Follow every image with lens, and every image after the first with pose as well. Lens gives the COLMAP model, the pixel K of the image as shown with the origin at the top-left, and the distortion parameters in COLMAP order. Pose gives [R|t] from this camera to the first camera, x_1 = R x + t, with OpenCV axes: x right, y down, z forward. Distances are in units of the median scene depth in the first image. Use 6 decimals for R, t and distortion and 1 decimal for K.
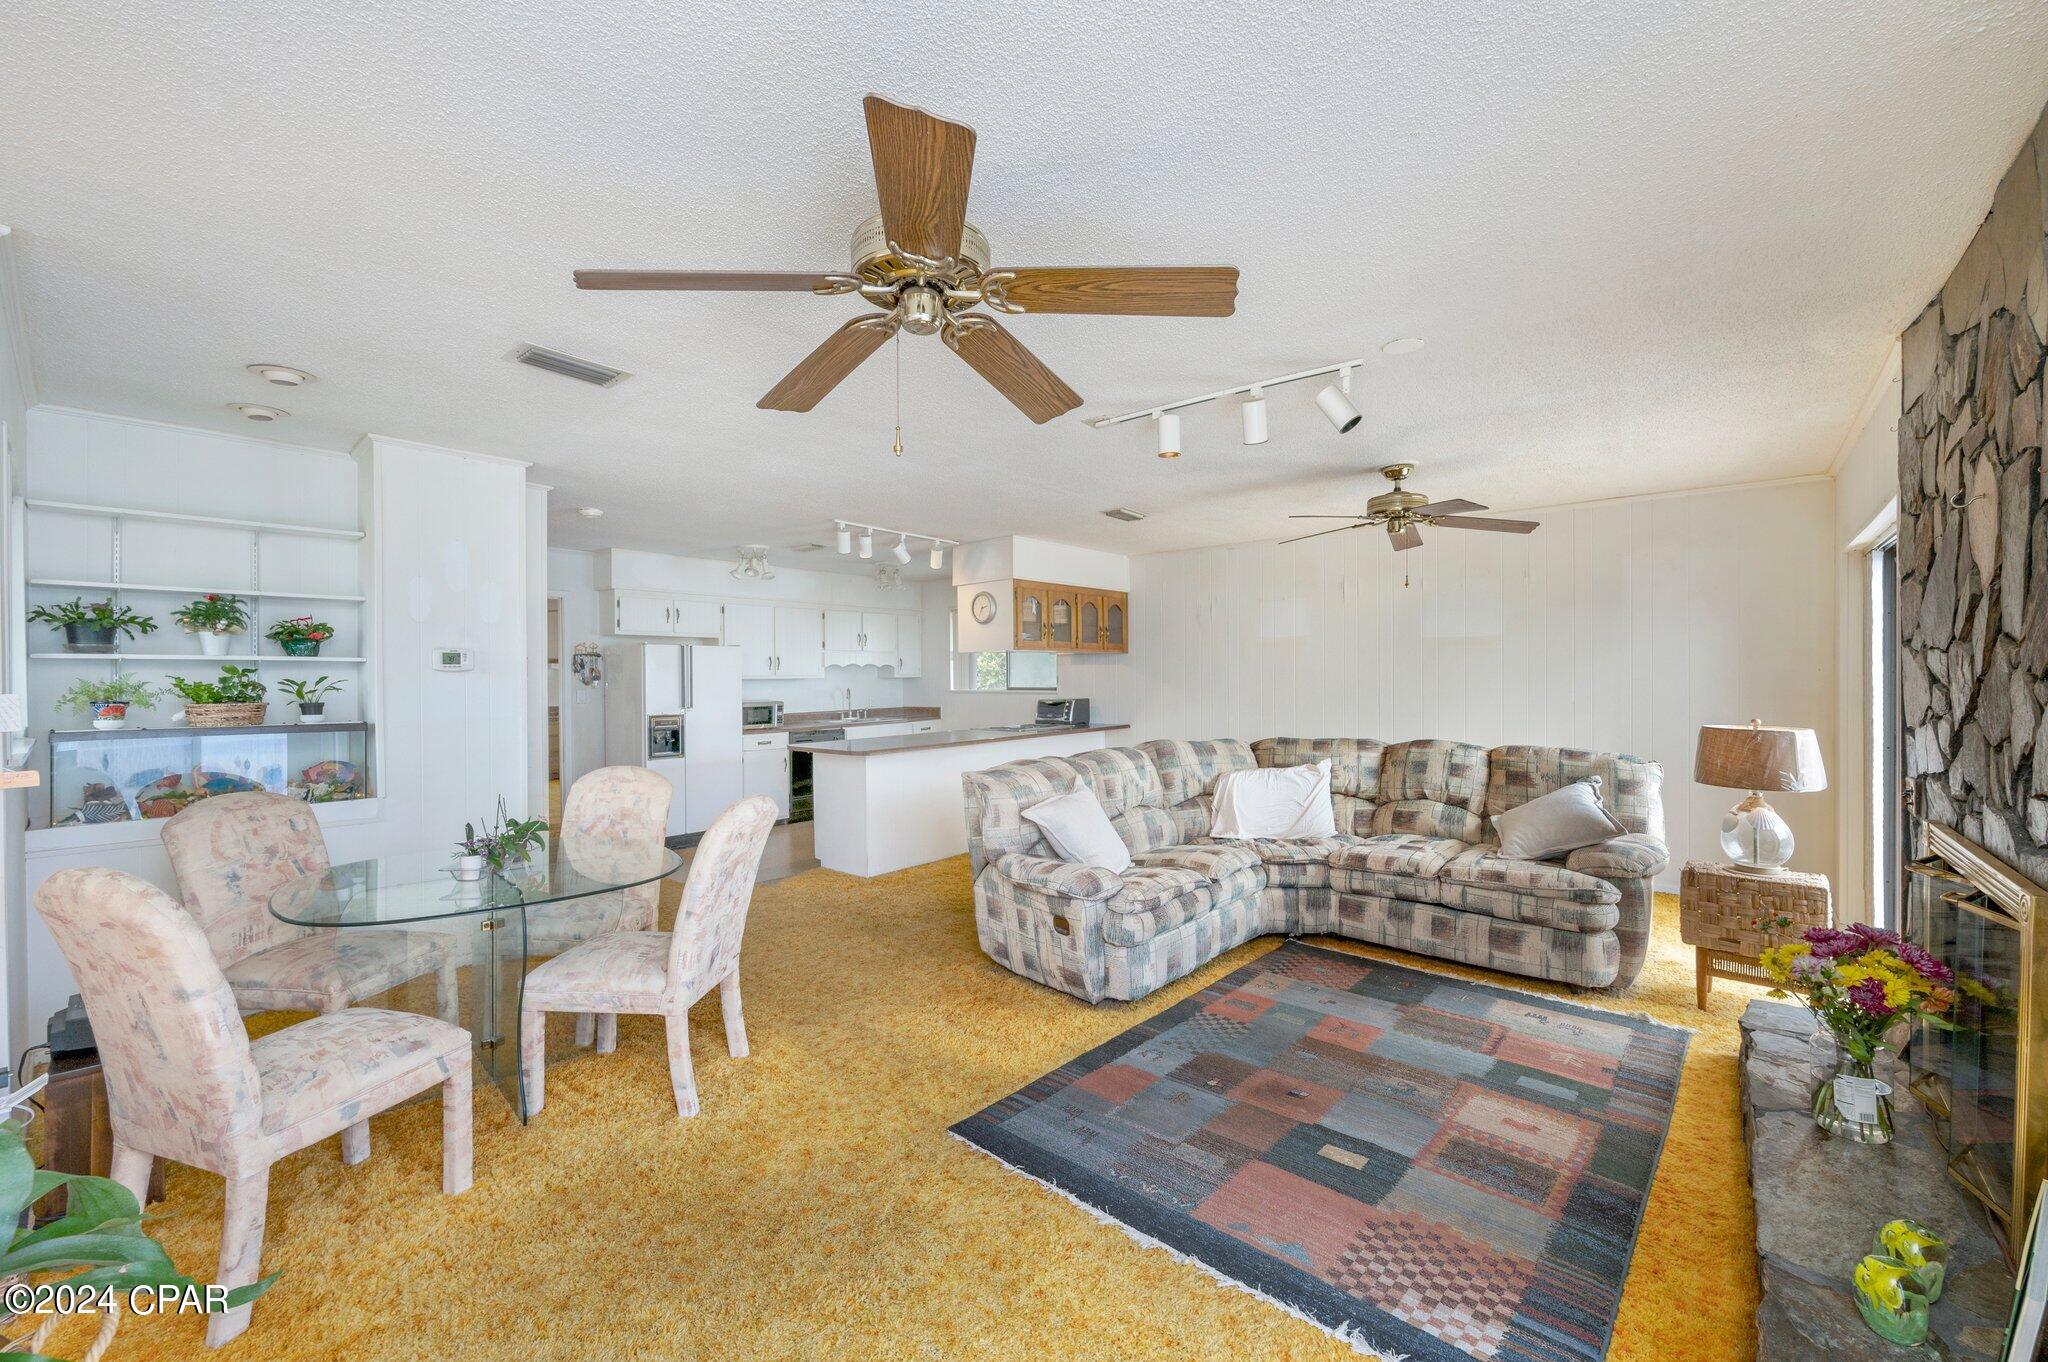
lens RADIAL K [[809.2, 0, 1031.0], [0, 809.2, 682.4], [0, 0, 1]] dist [-0.001043, -0.000325]
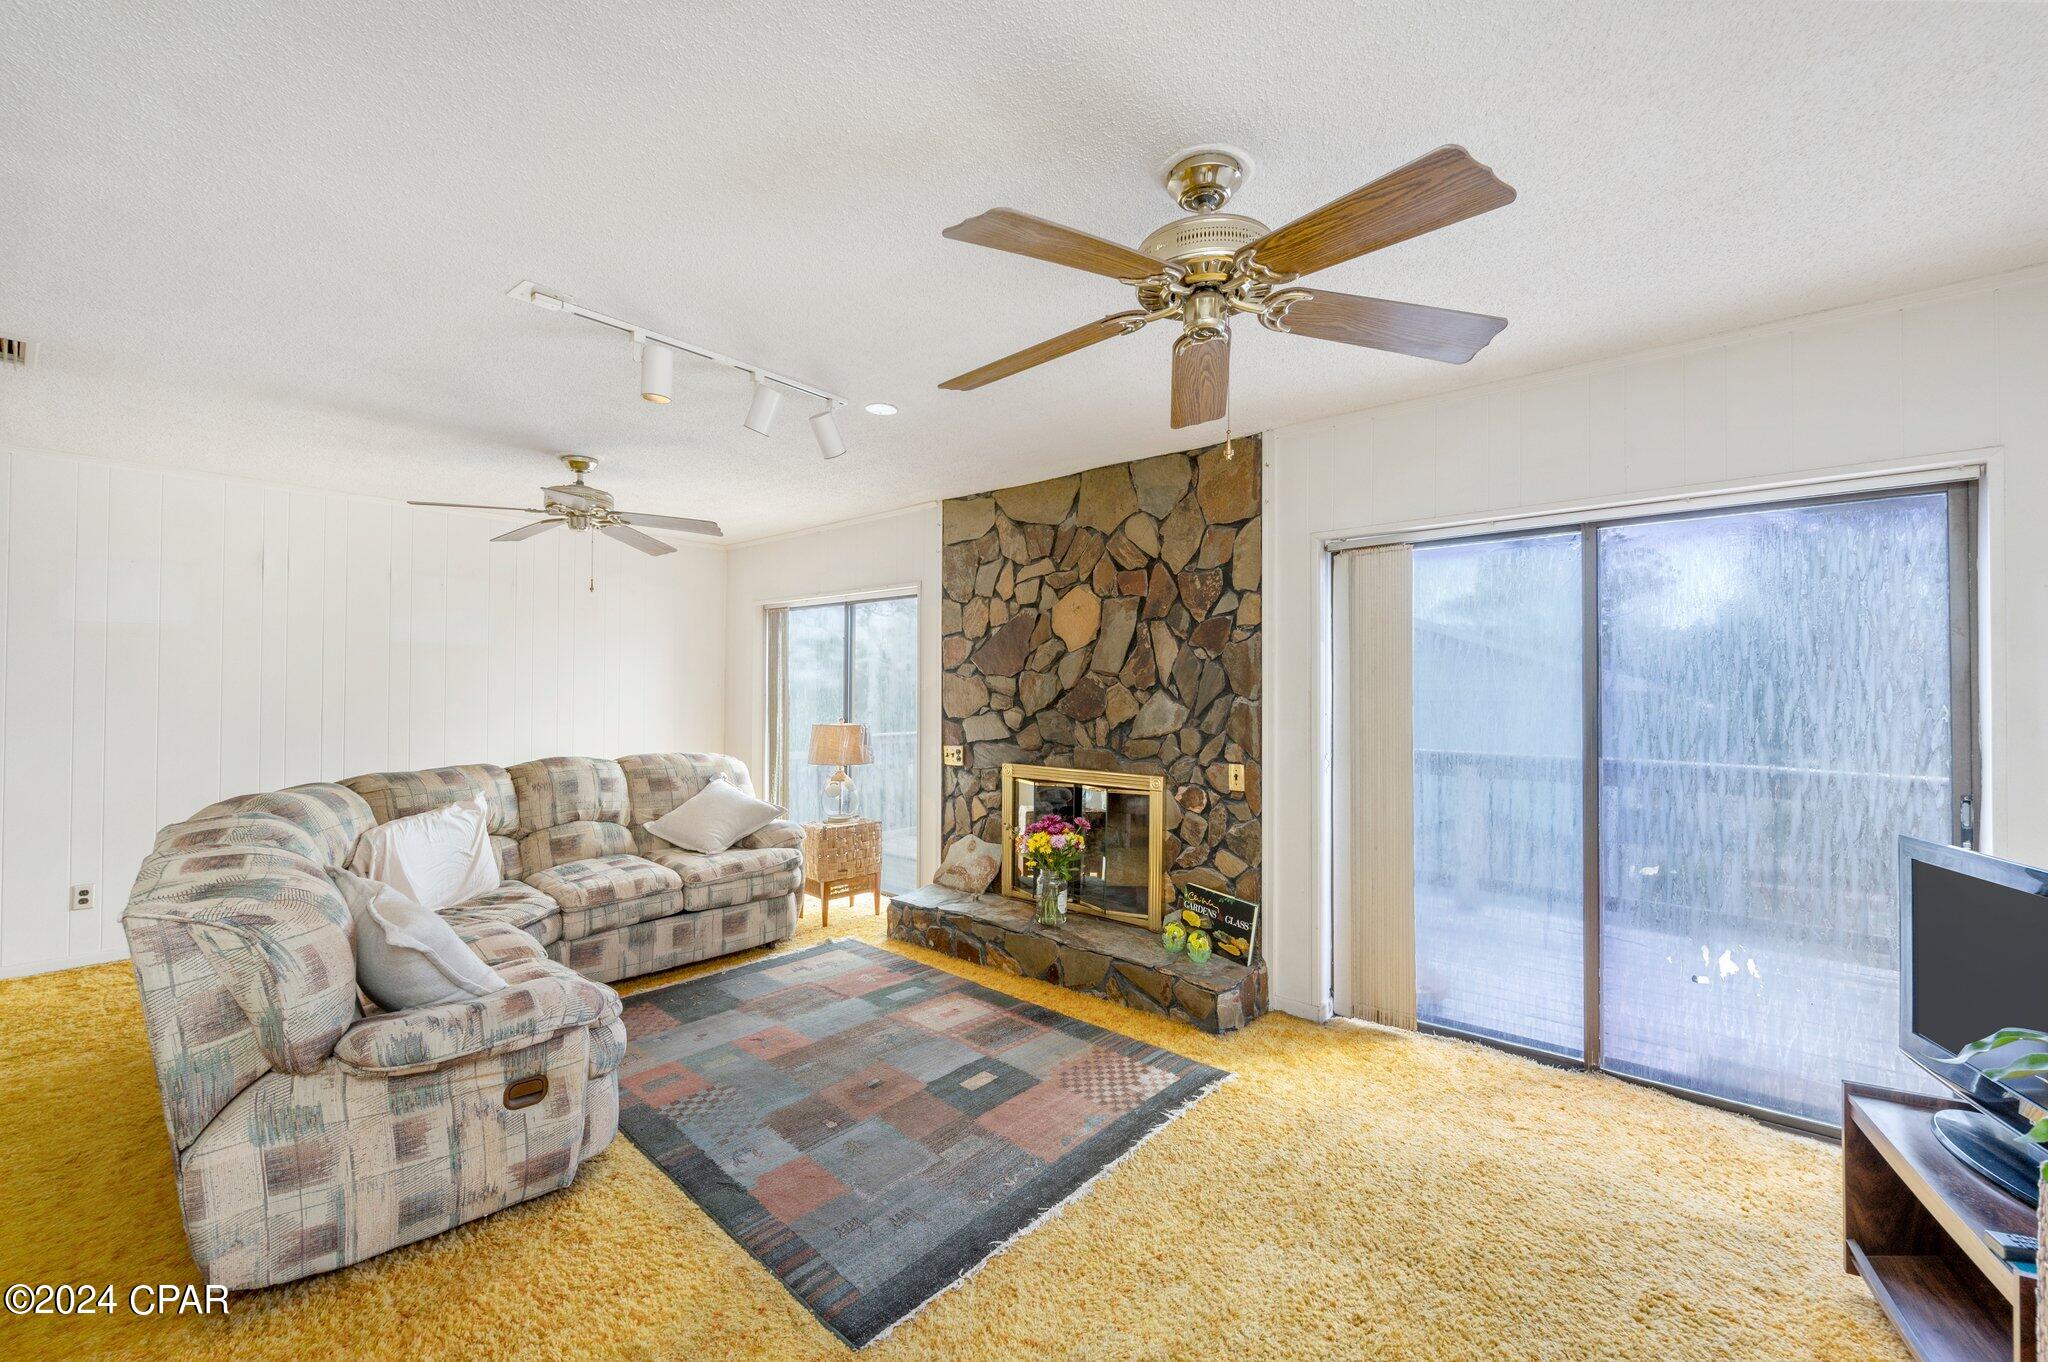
lens RADIAL K [[809.2, 0, 1035.9], [0, 809.2, 682.1], [0, 0, 1]] dist [-0.001043, -0.000325]
pose [[0.011996, 0.015341, 0.999810, -0.541620], [0.004836, 0.999870, -0.015400, 0.003116], [-0.999916, 0.005020, 0.011920, 0.577082]]
